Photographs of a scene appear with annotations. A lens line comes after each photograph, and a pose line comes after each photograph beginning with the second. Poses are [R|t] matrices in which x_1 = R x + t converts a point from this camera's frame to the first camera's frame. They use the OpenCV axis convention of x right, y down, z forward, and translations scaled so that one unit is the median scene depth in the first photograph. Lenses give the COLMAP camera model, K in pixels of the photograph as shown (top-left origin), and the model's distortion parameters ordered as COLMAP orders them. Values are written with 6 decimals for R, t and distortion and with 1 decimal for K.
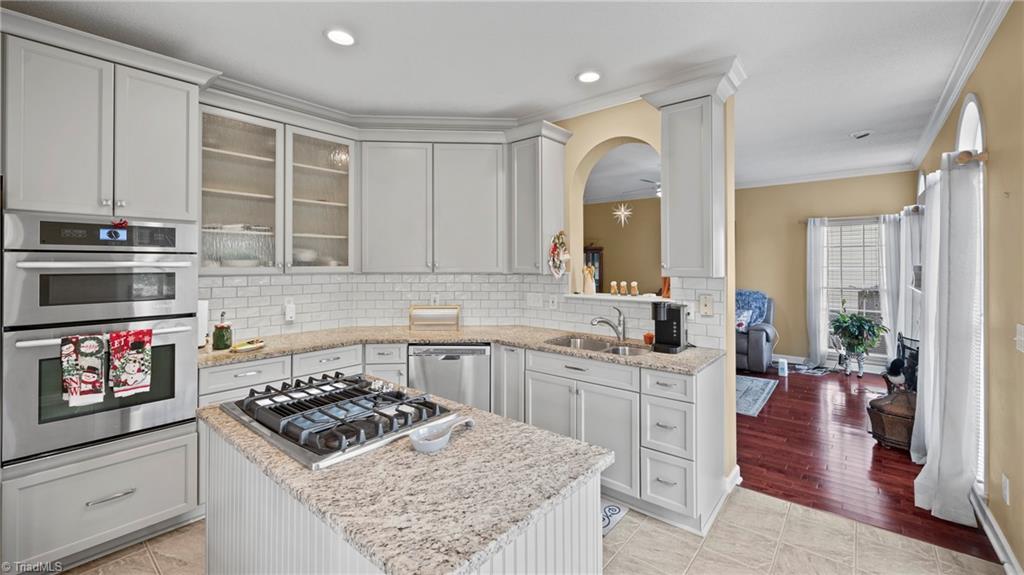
lens RADIAL K [[412.9, 0, 507.9], [0, 412.9, 264.8], [0, 0, 1]] dist [-0.000320, 0.002071]
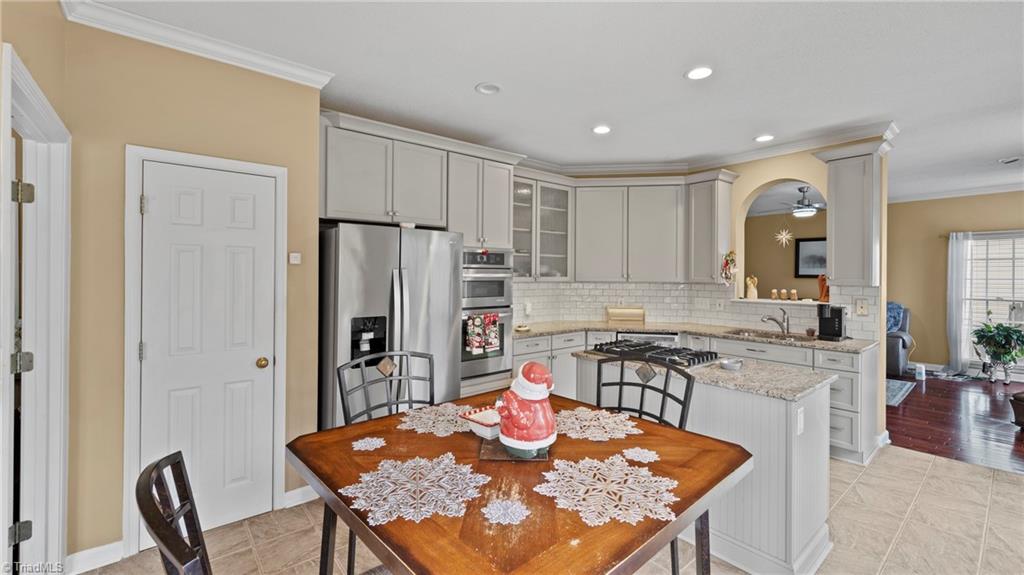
lens RADIAL K [[412.9, 0, 509.9], [0, 412.9, 280.0], [0, 0, 1]] dist [-0.000320, 0.002071]
pose [[0.983697, 0.005467, -0.179753, -0.337771], [-0.003436, 0.999927, 0.011609, -0.001469], [0.179804, -0.010802, 0.983643, -0.435816]]
